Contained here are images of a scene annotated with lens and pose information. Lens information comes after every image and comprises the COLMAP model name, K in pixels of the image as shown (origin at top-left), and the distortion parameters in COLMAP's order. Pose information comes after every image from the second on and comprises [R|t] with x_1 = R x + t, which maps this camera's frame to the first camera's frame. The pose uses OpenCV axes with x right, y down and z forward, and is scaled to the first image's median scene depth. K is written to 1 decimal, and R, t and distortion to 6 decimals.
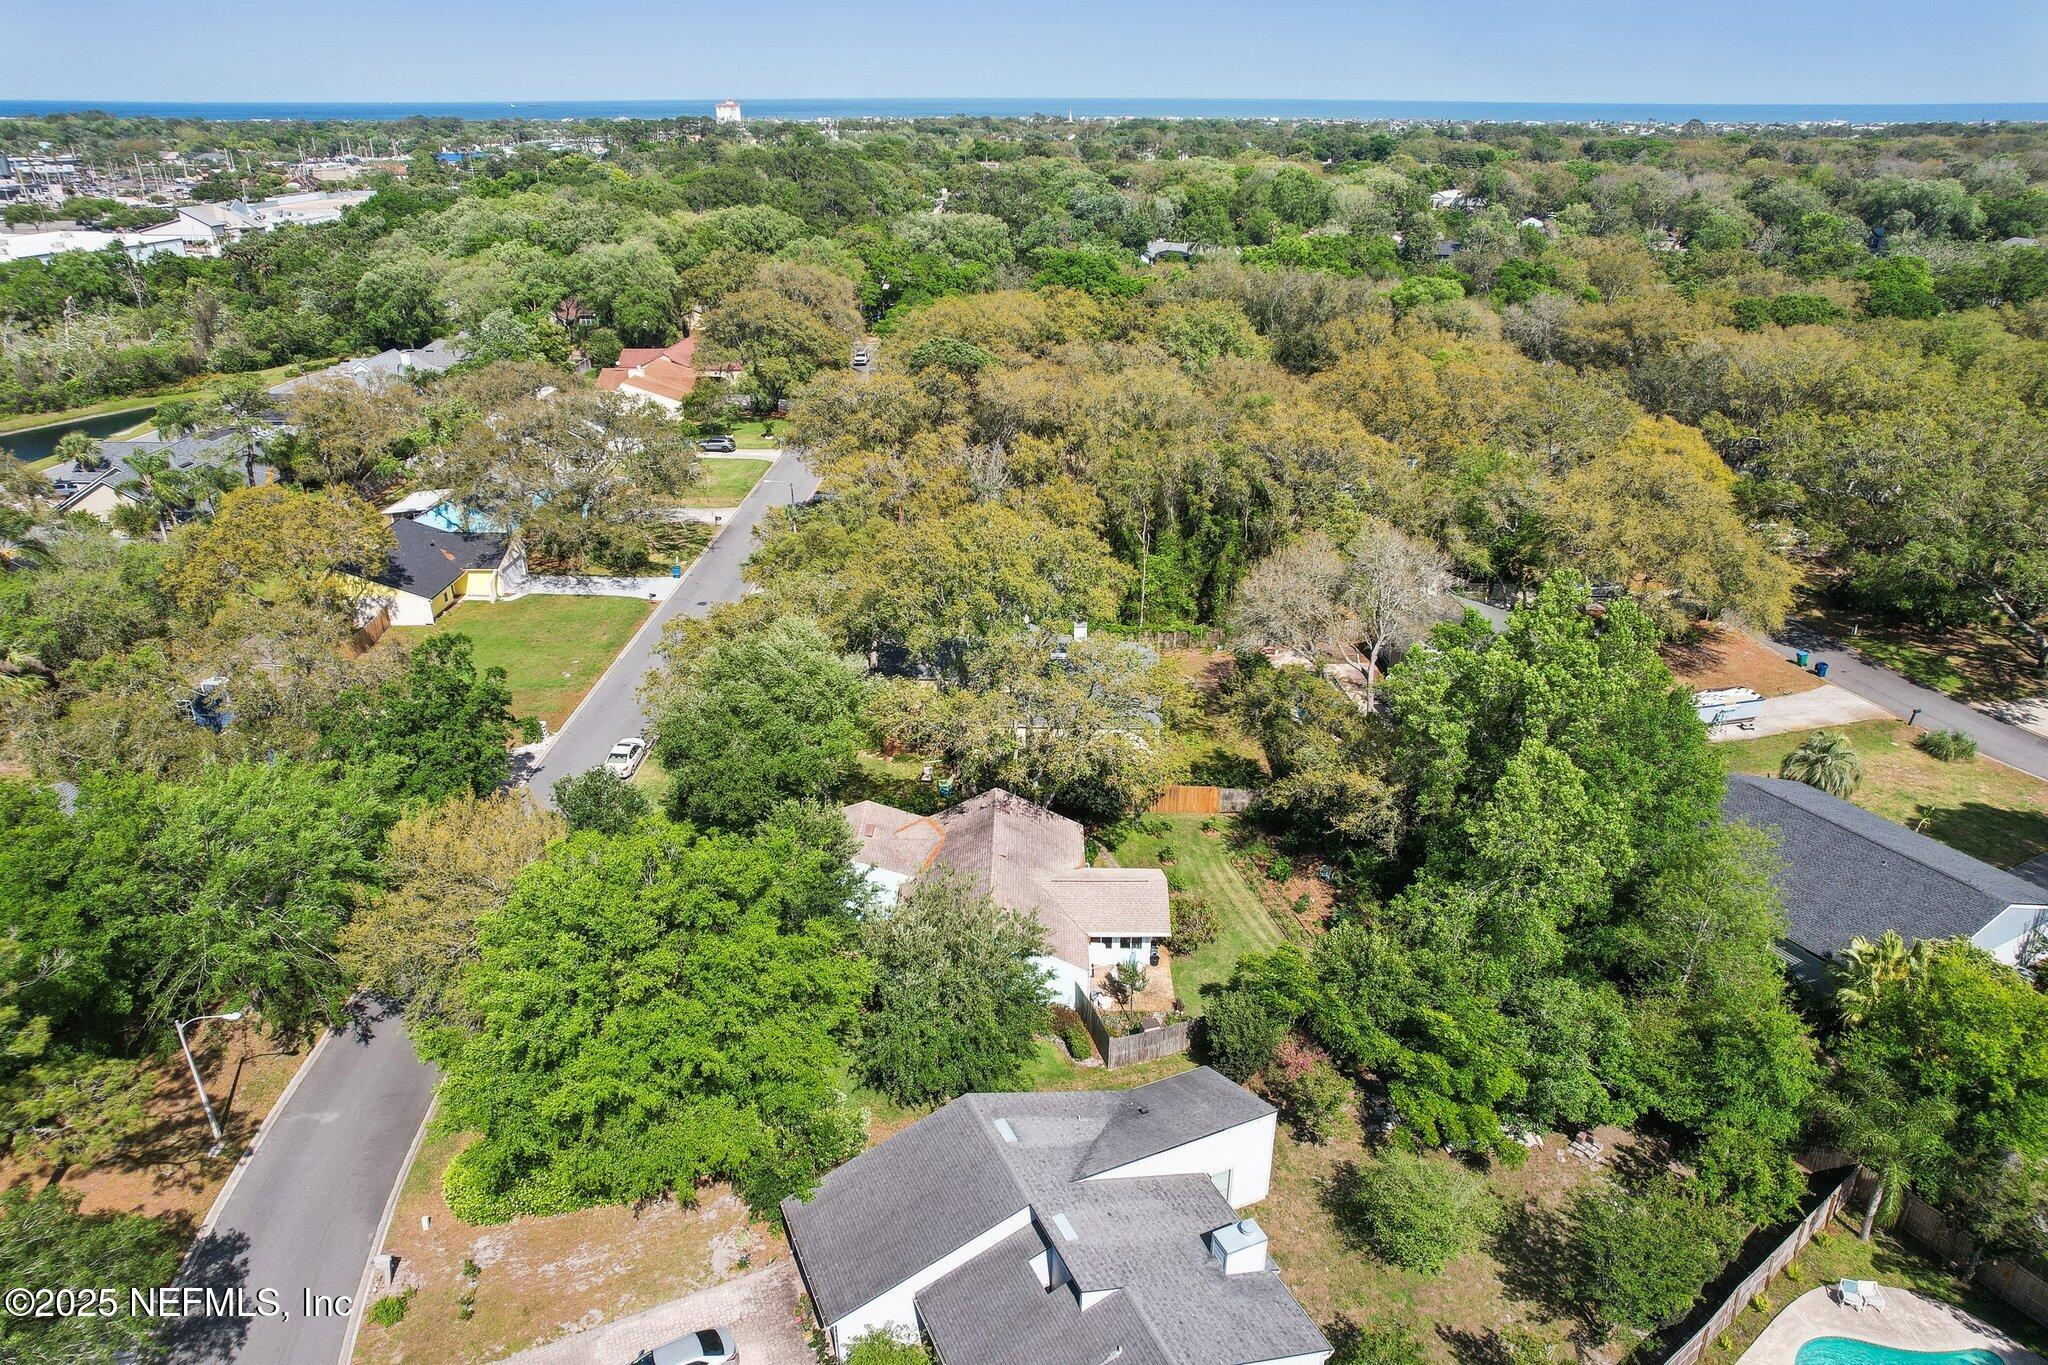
lens RADIAL K [[1315.0, 0, 1031.8], [0, 1315.0, 683.3], [0, 0, 1]] dist [-0.081083, 0.072928]
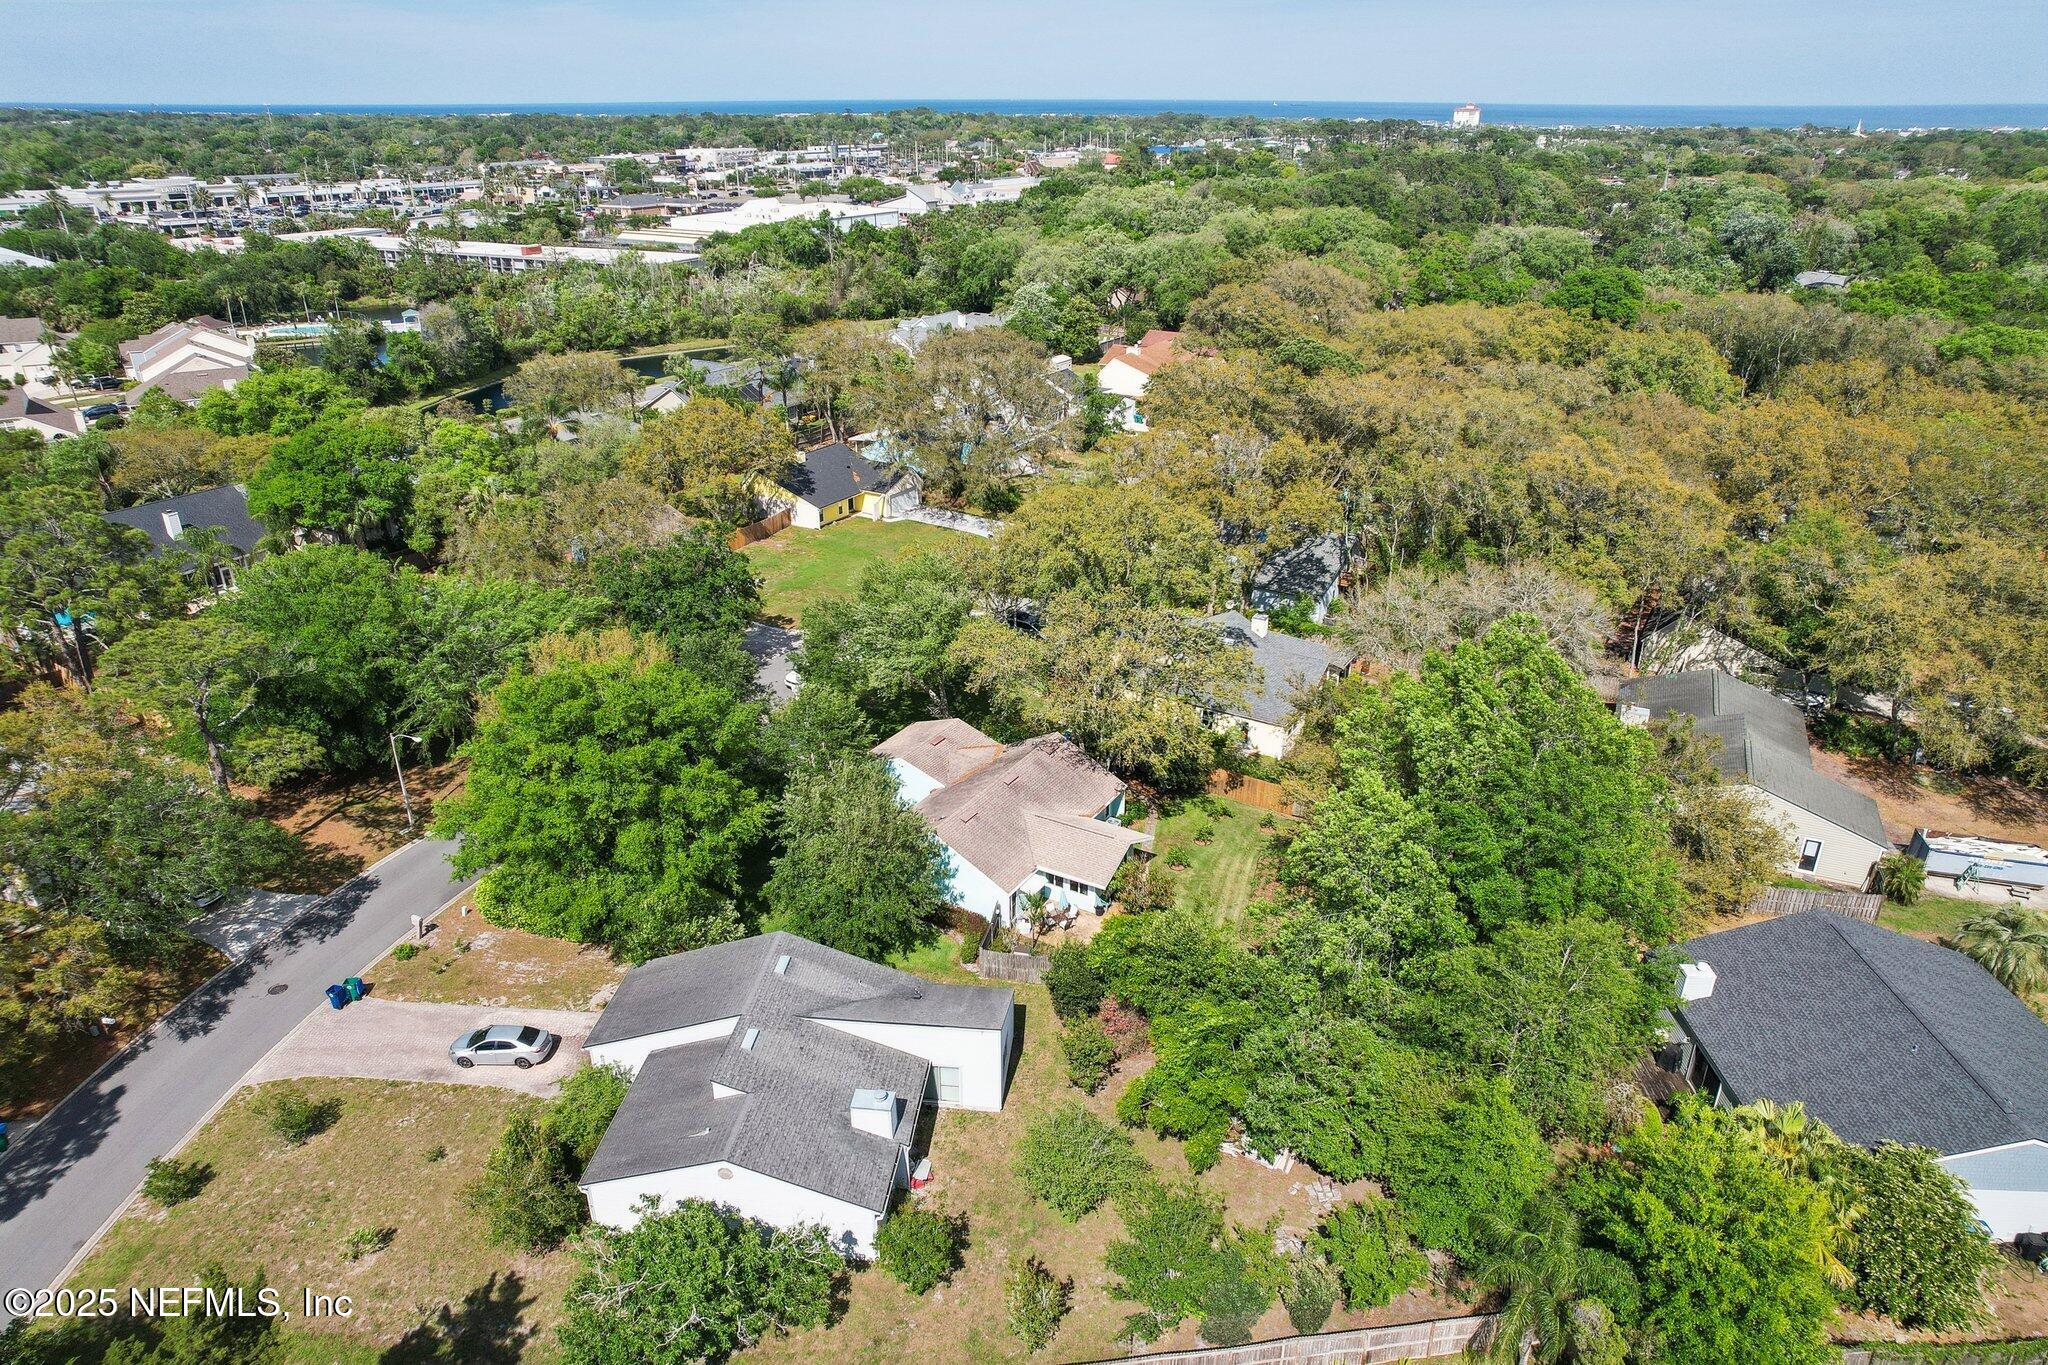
lens RADIAL K [[1315.0, 0, 1031.8], [0, 1315.0, 683.3], [0, 0, 1]] dist [-0.081083, 0.072928]
pose [[0.867252, 0.205117, -0.453652, 0.150483], [-0.205873, 0.977384, 0.048349, -0.002743], [0.453310, 0.051464, 0.889866, 0.006138]]
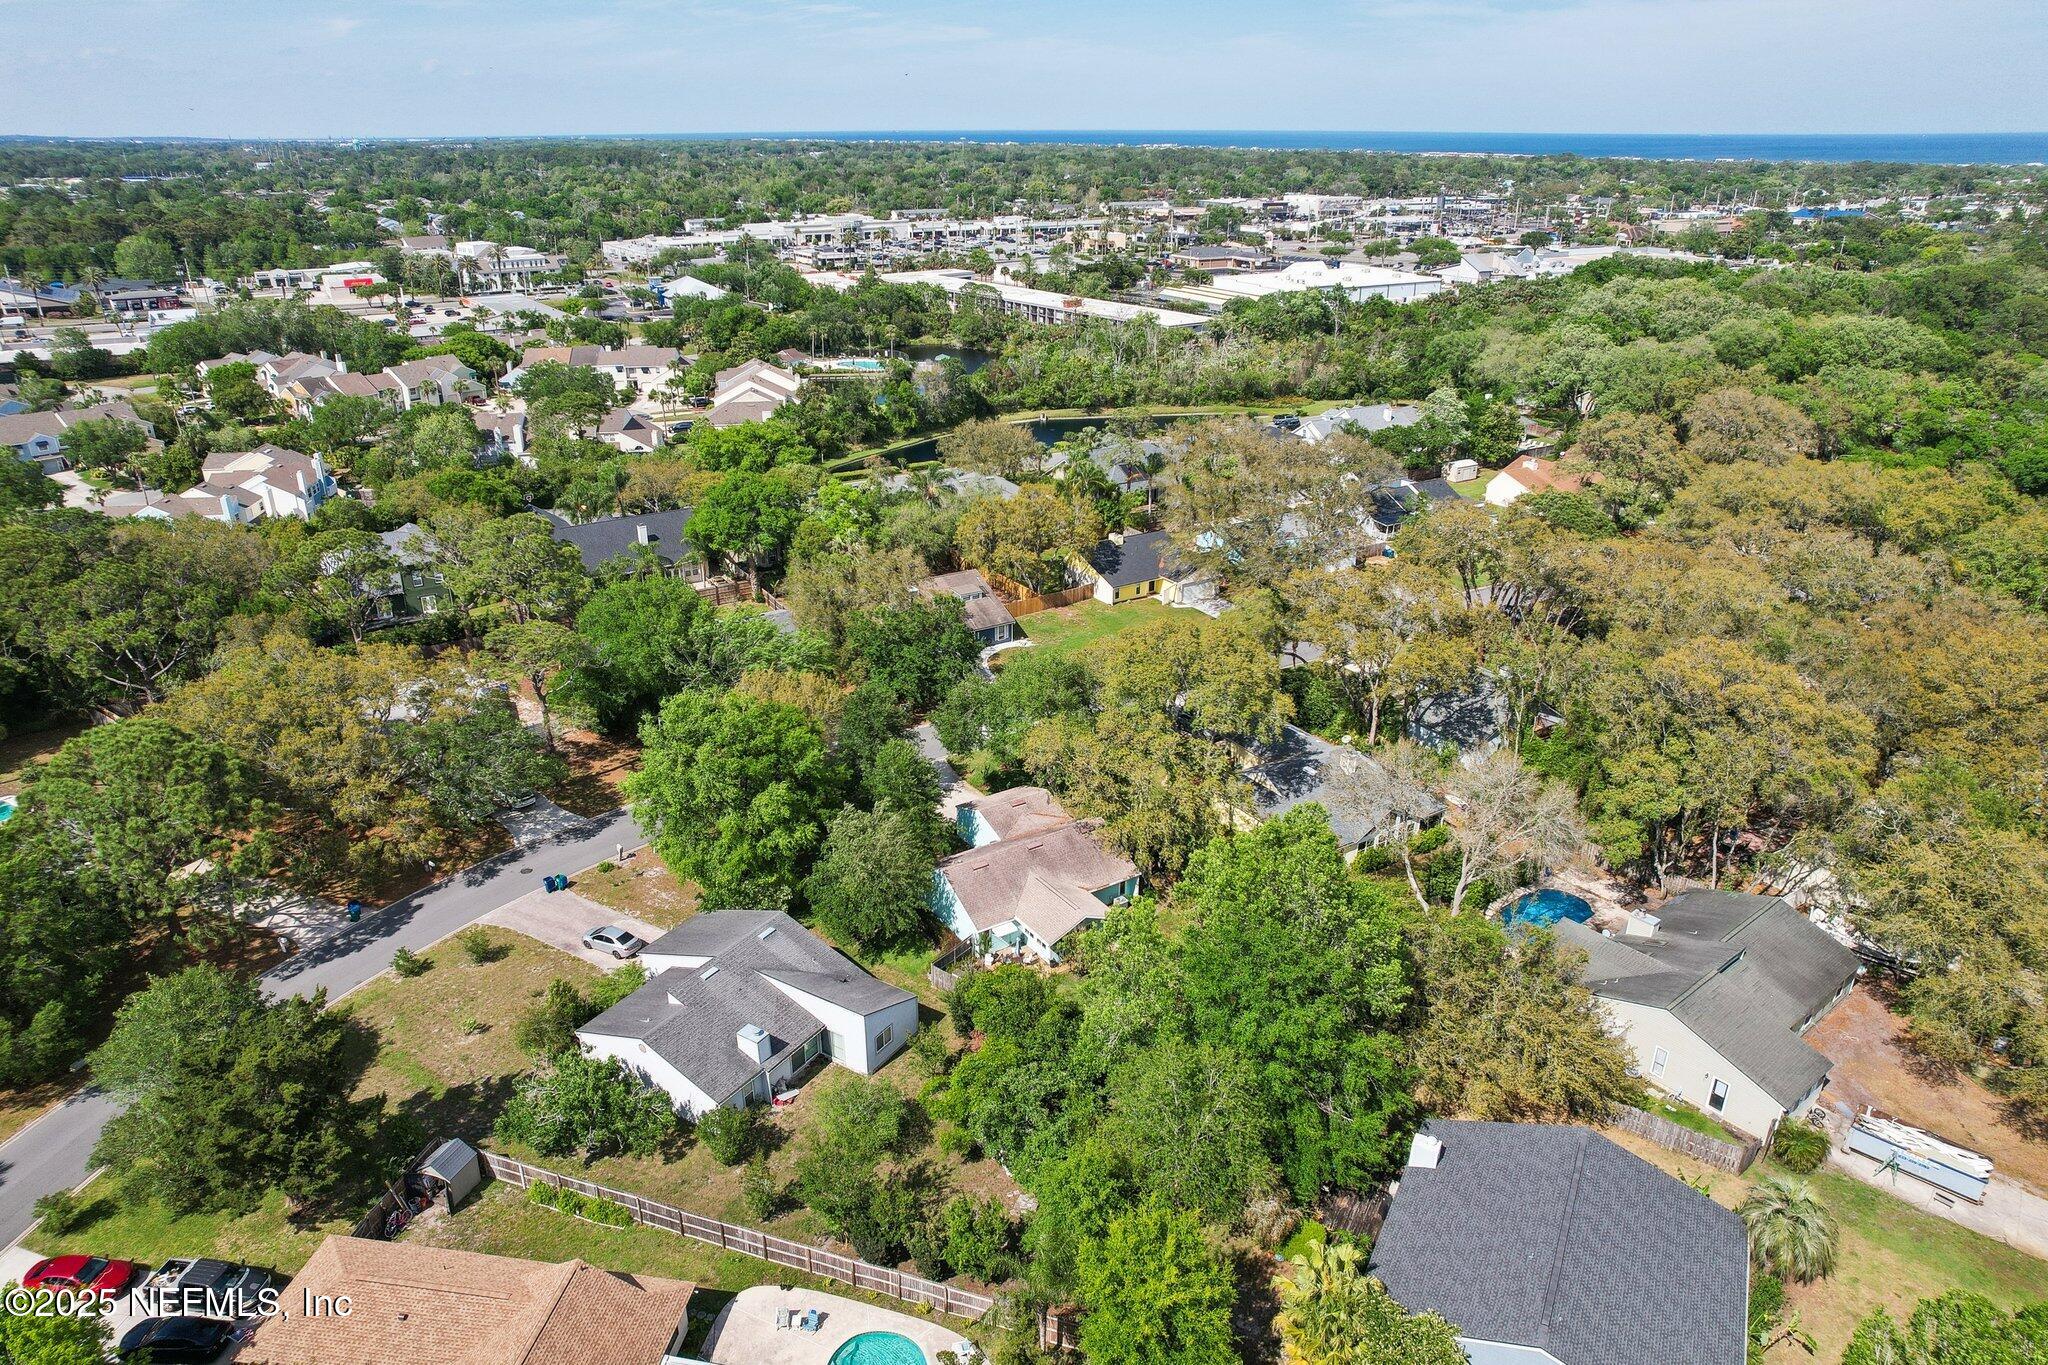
lens RADIAL K [[1315.0, 0, 1031.8], [0, 1315.0, 683.3], [0, 0, 1]] dist [-0.081083, 0.072928]
pose [[0.557289, 0.325488, -0.763863, 0.309328], [-0.343363, 0.927957, 0.144903, -0.073437], [0.755996, 0.181529, 0.628901, 0.029086]]
